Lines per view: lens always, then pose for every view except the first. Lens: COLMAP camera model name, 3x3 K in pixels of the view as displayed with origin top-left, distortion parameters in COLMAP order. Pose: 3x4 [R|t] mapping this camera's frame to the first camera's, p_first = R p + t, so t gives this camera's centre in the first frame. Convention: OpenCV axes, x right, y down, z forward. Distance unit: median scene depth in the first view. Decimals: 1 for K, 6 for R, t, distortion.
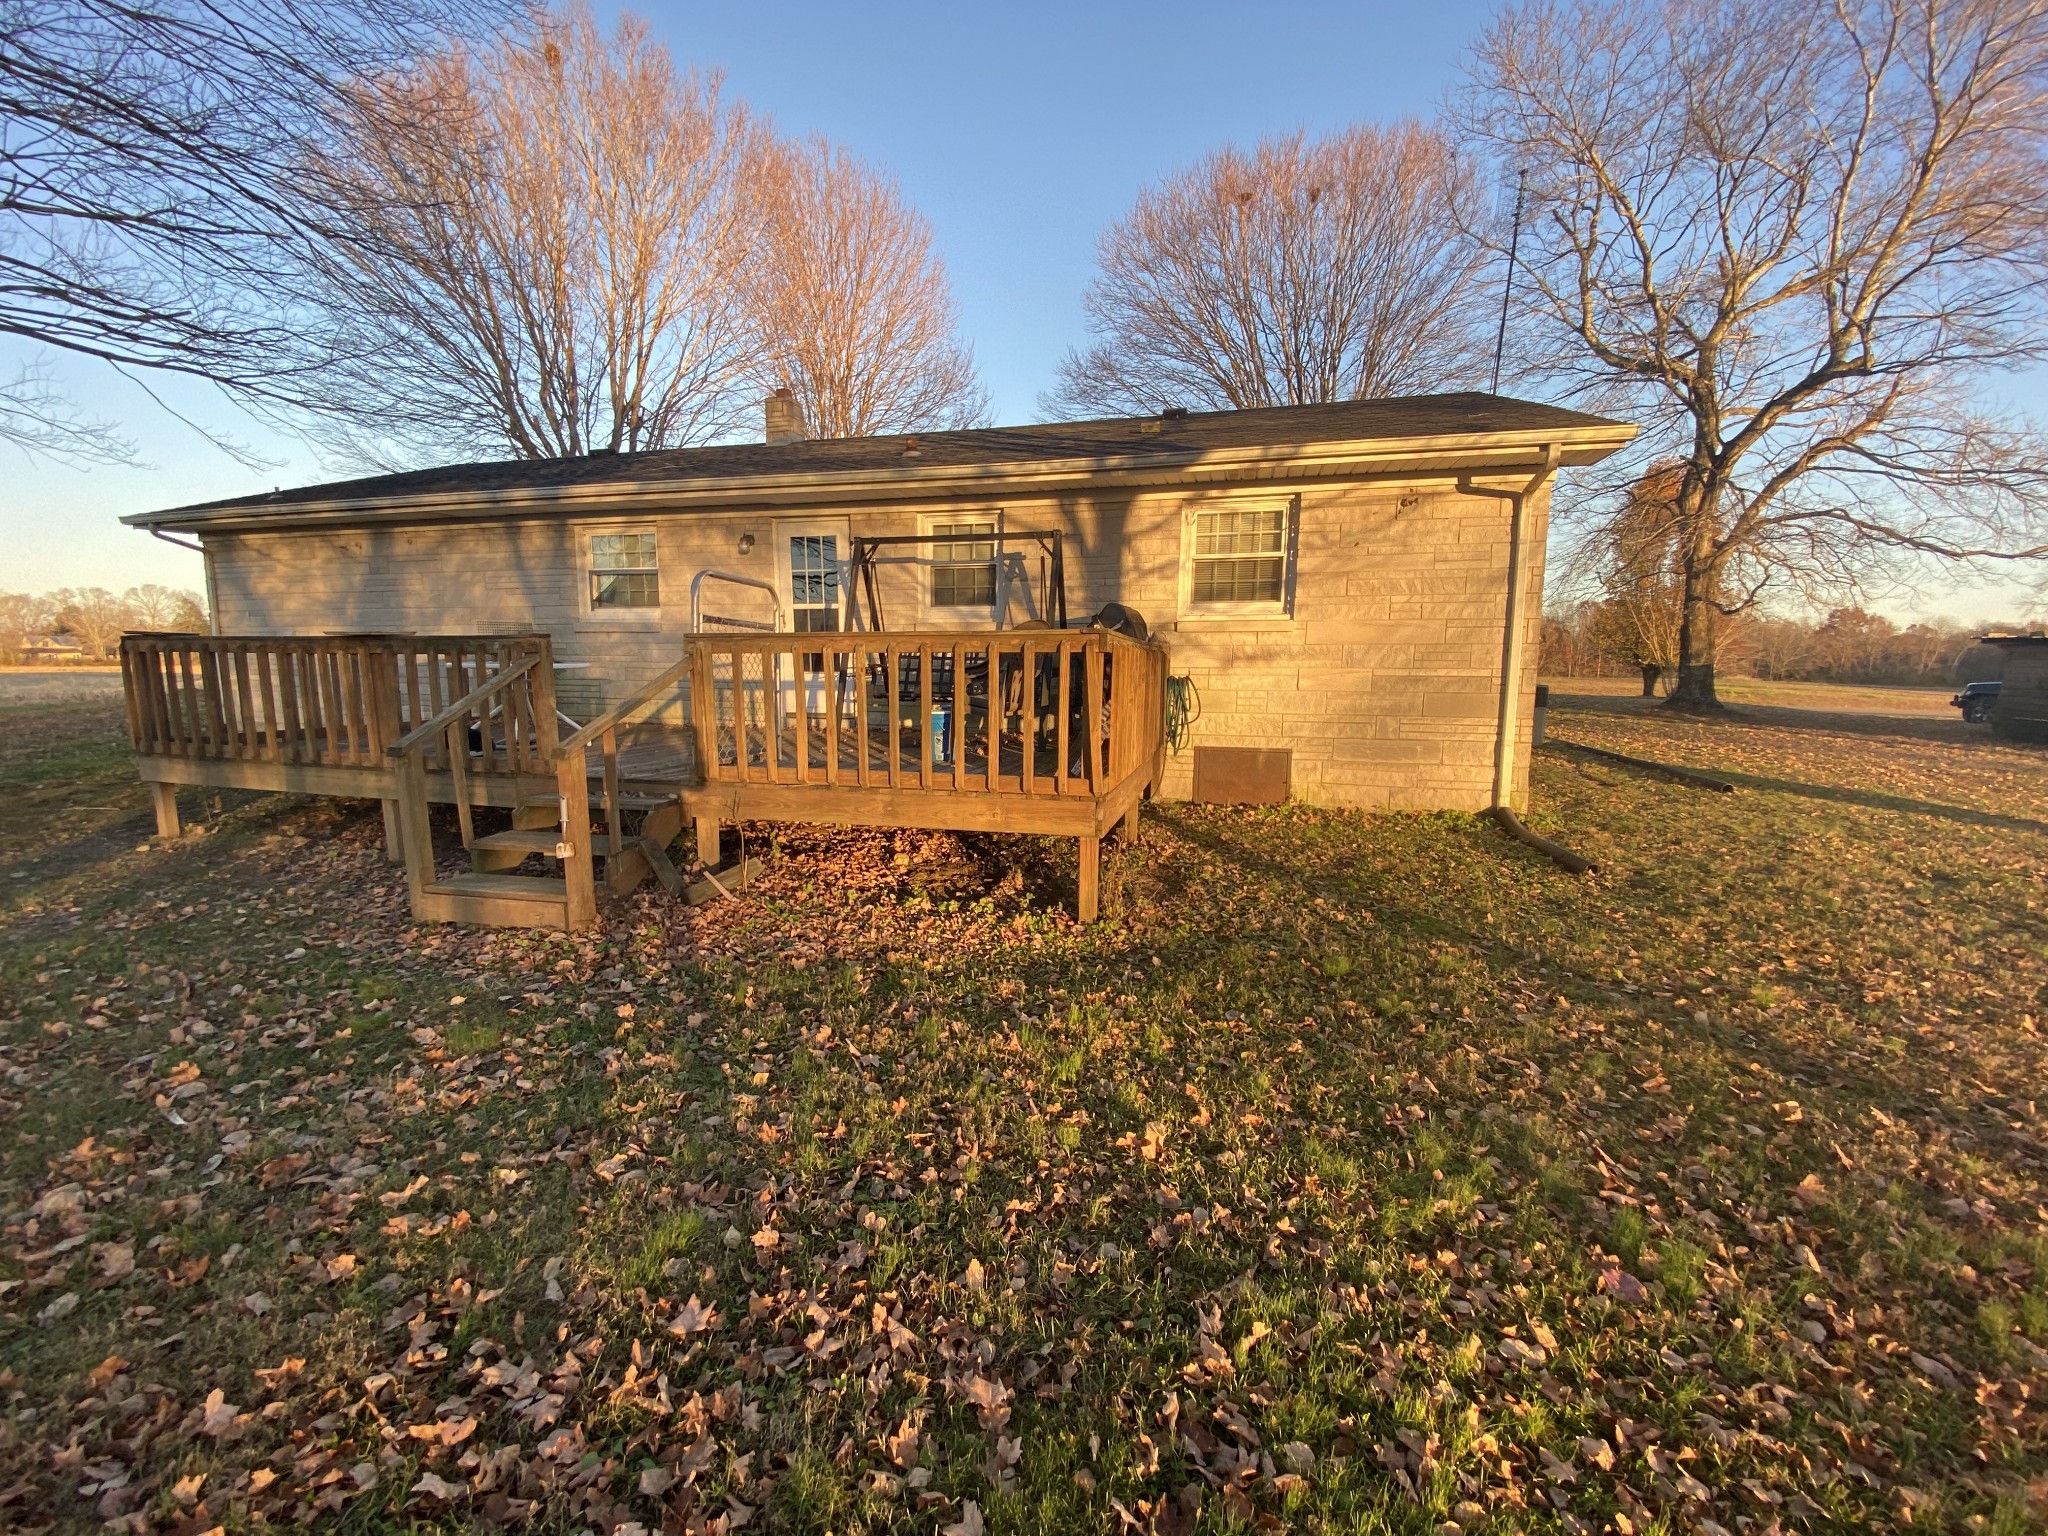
lens RADIAL K [[816.3, 0, 1024.0], [0, 816.3, 768.0], [0, 0, 1]] dist [0.015136, -0.017712]
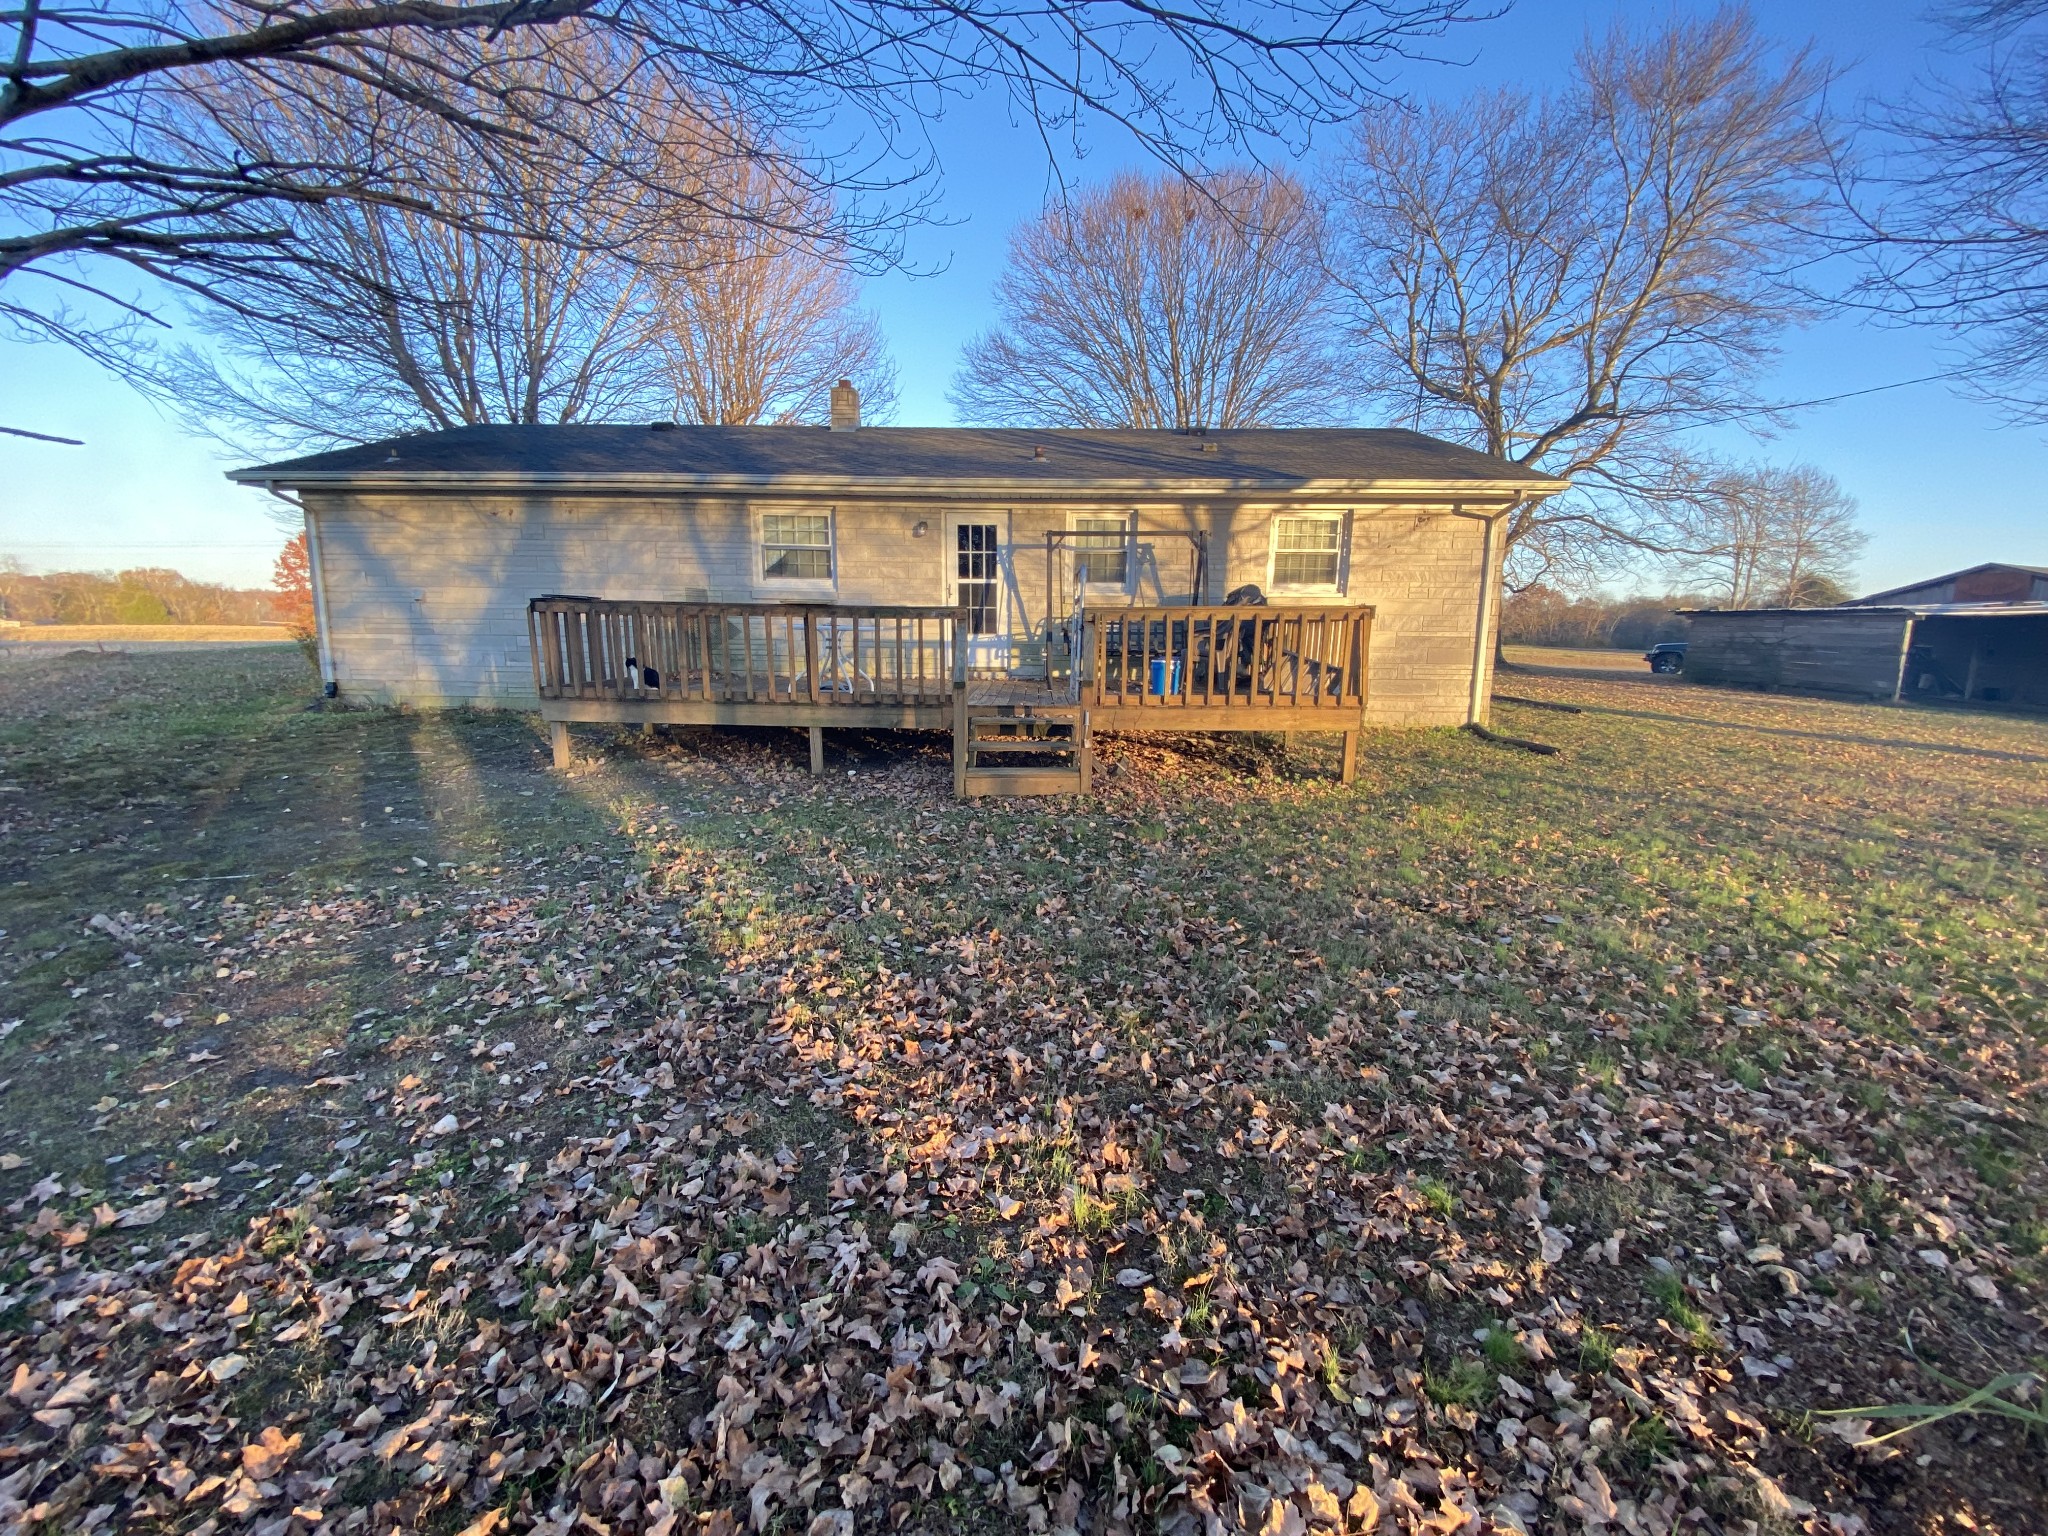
lens RADIAL K [[816.3, 0, 1024.0], [0, 816.3, 768.0], [0, 0, 1]] dist [0.015136, -0.017712]
pose [[0.971250, -0.035702, 0.235368, -0.454522], [0.025869, 0.998664, 0.044738, 0.031887], [-0.236651, -0.037363, 0.970876, -0.221008]]
